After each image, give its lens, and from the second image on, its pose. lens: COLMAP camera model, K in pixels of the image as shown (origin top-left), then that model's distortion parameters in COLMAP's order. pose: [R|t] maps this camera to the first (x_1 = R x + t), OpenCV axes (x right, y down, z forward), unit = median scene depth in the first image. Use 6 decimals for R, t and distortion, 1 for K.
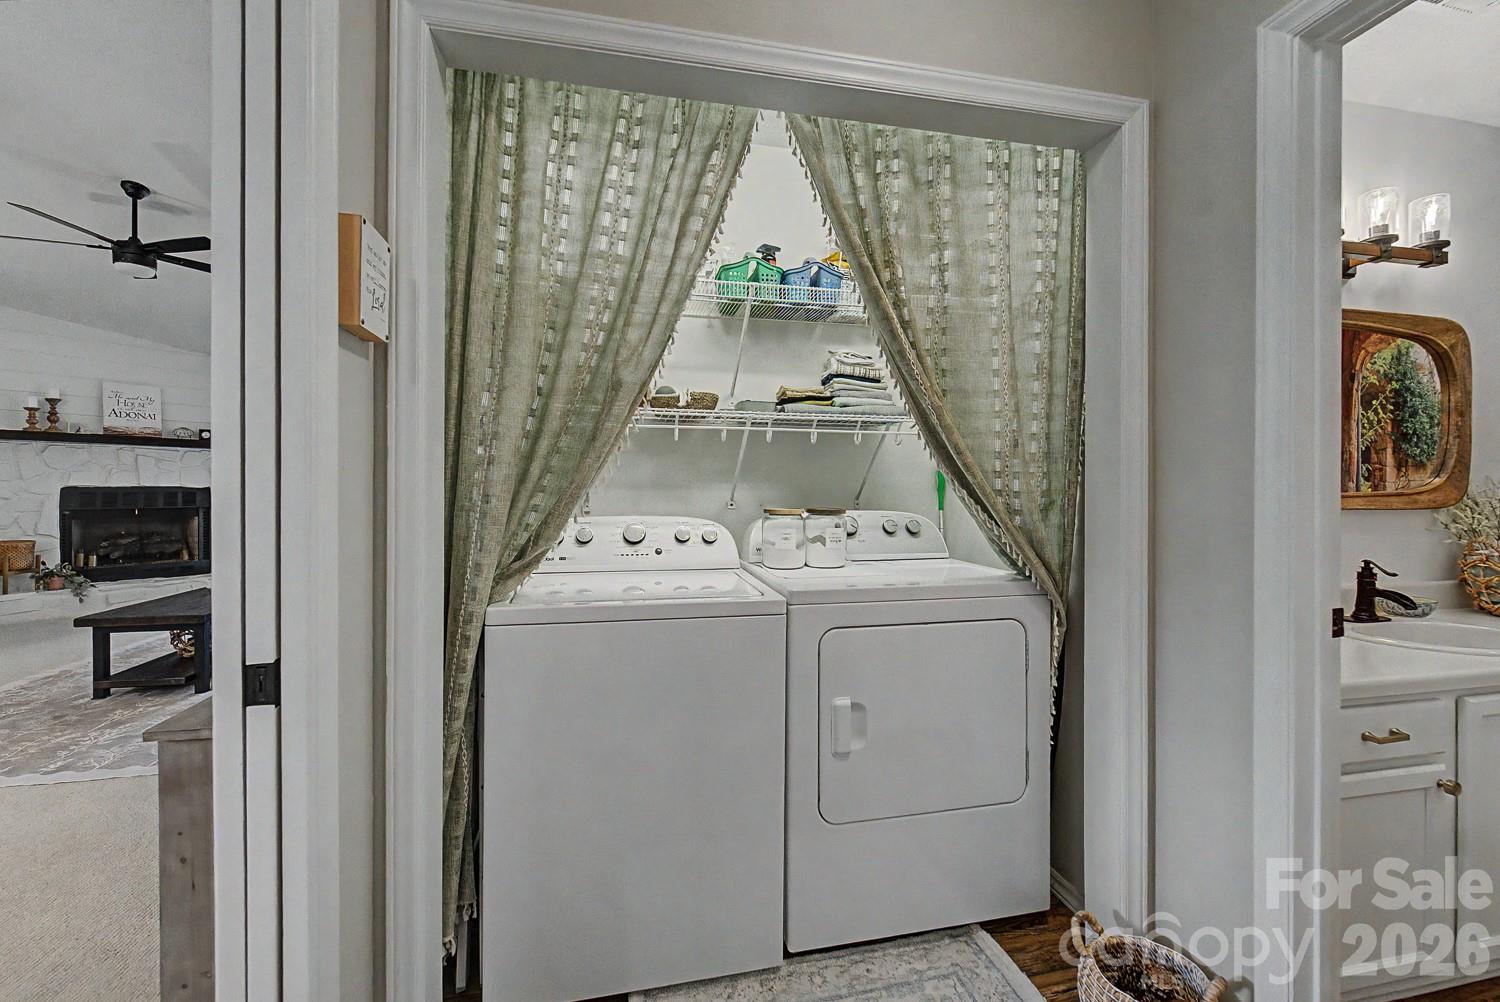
lens RADIAL K [[615.5, 0, 762.8], [0, 615.5, 488.3], [0, 0, 1]] dist [-0.000442, -0.000813]
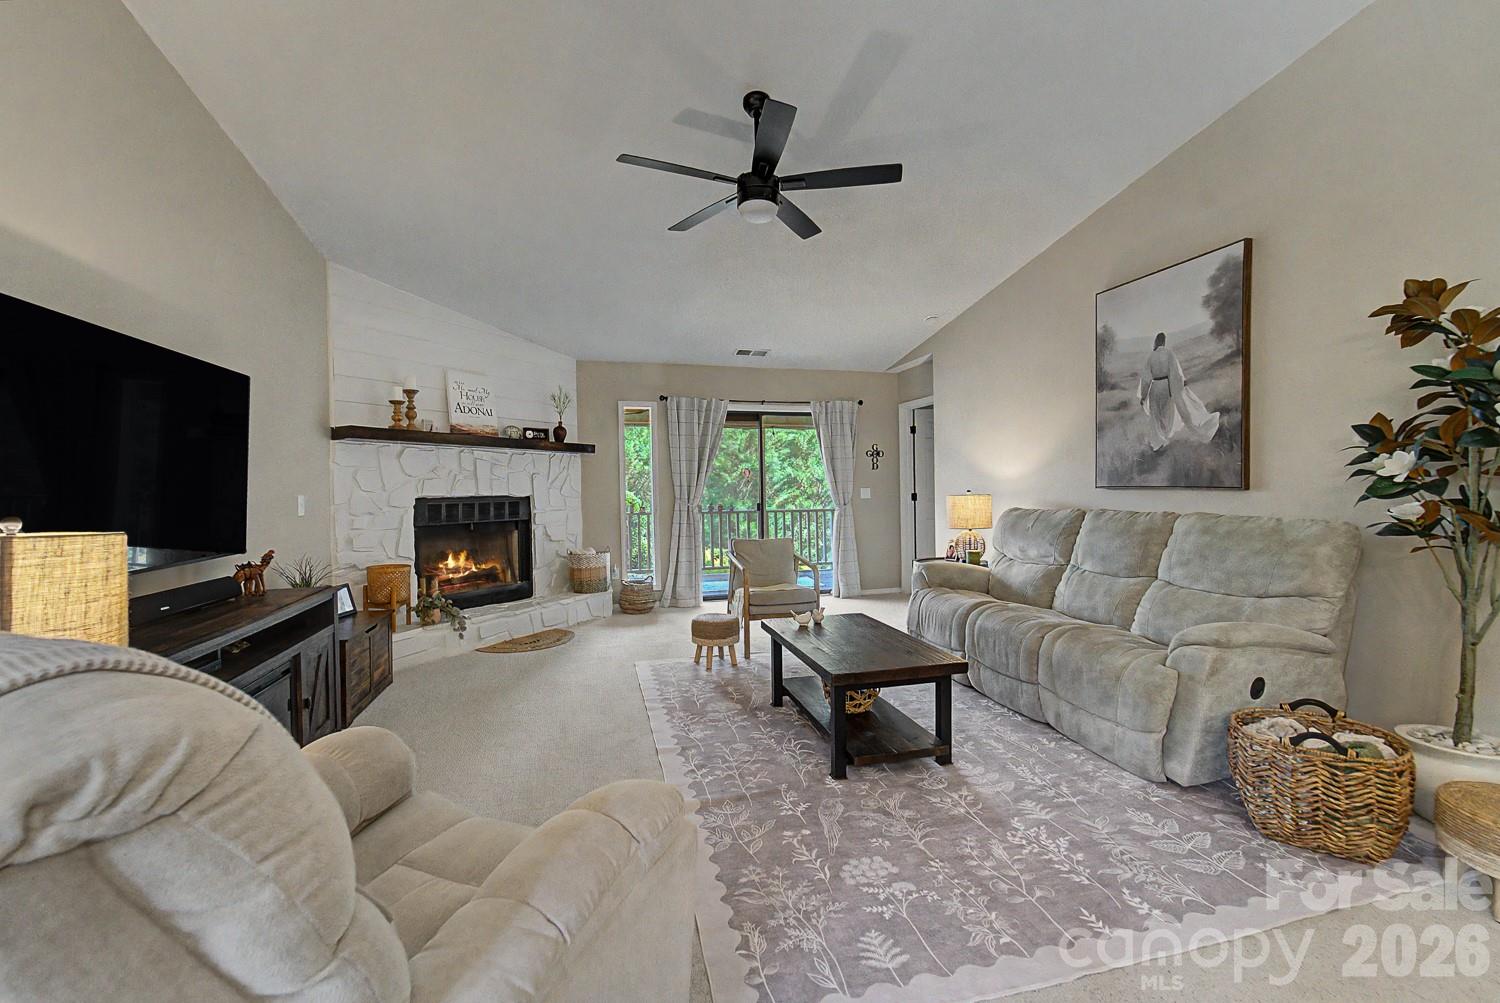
lens RADIAL K [[615.5, 0, 743.1], [0, 615.5, 495.1], [0, 0, 1]] dist [-0.000442, -0.000813]
pose [[0.998555, -0.016329, 0.051199, -0.744253], [0.015756, 0.999809, 0.011579, -0.008695], [-0.051378, -0.010755, 0.998621, 0.156808]]
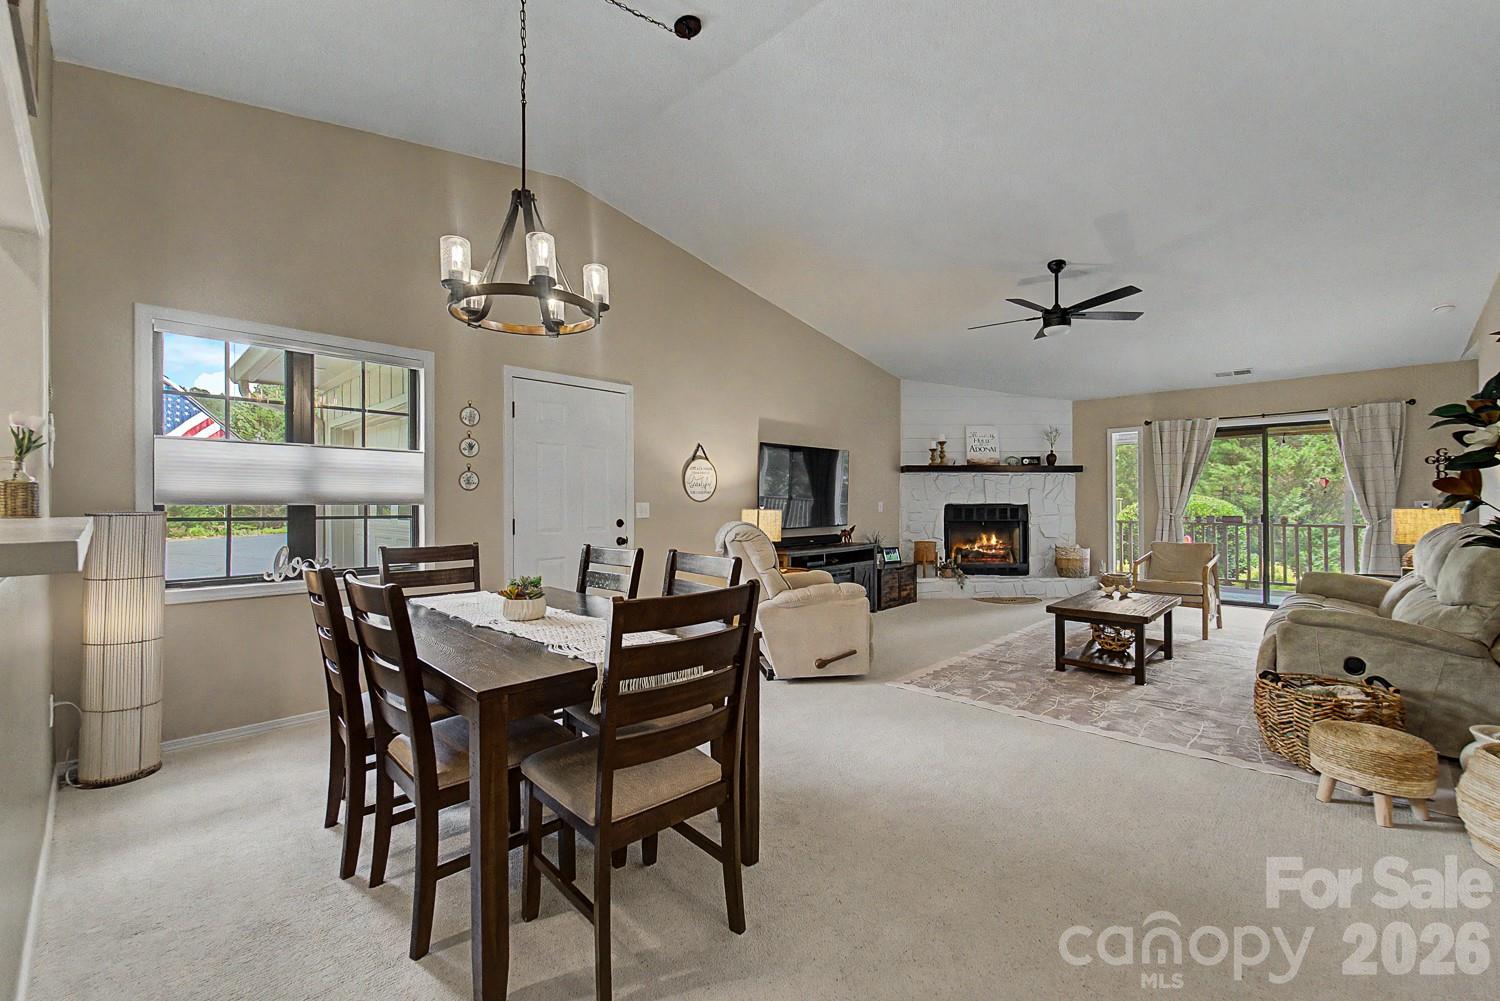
lens RADIAL K [[615.5, 0, 754.6], [0, 615.5, 502.7], [0, 0, 1]] dist [-0.000442, -0.000813]
pose [[0.562763, -0.005693, -0.826598, -0.229750], [0.004035, 0.999983, -0.004140, -0.002067], [0.826608, -0.001005, 0.562777, -0.144028]]
